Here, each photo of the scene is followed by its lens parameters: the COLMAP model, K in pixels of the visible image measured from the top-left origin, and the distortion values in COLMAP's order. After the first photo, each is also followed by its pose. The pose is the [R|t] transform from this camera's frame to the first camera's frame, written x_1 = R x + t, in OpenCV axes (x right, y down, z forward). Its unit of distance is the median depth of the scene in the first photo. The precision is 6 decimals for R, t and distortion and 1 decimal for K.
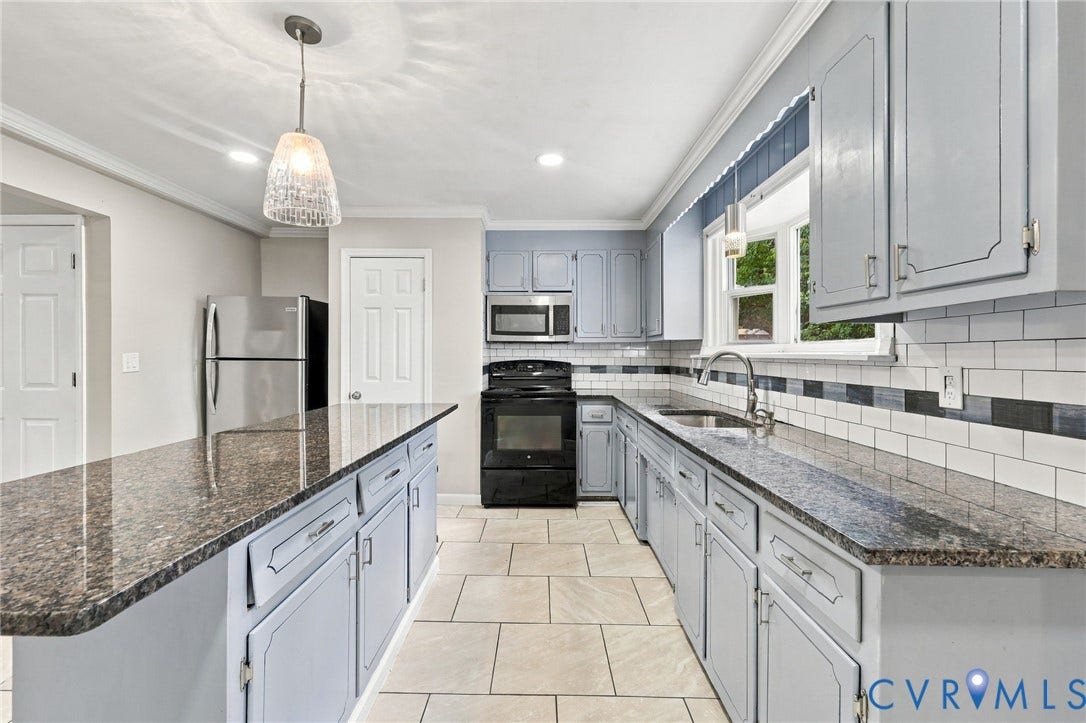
lens RADIAL K [[470.3, 0, 538.0], [0, 470.3, 355.4], [0, 0, 1]] dist [-0.001549, -0.000640]
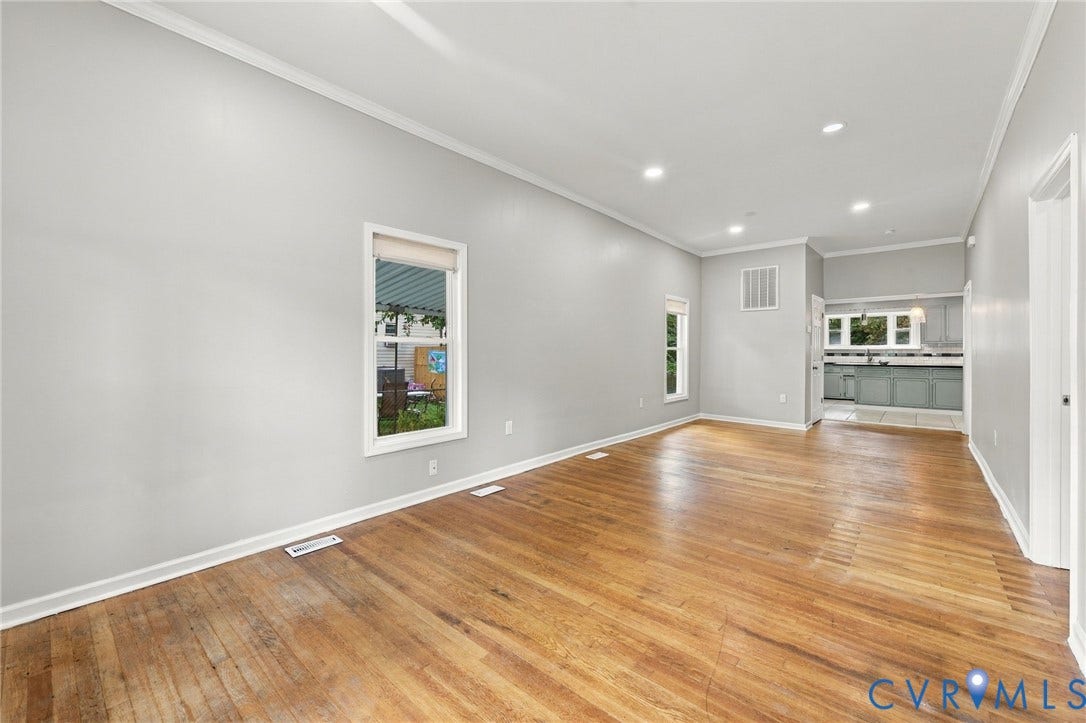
lens RADIAL K [[438.0, 0, 544.1], [0, 438.0, 358.1], [0, 0, 1]] dist [-0.001398, 0.000791]
pose [[0.643801, -0.021634, 0.764887, -3.307237], [0.006471, 0.999718, 0.022829, -0.017290], [-0.765166, -0.009748, 0.643760, 0.492912]]
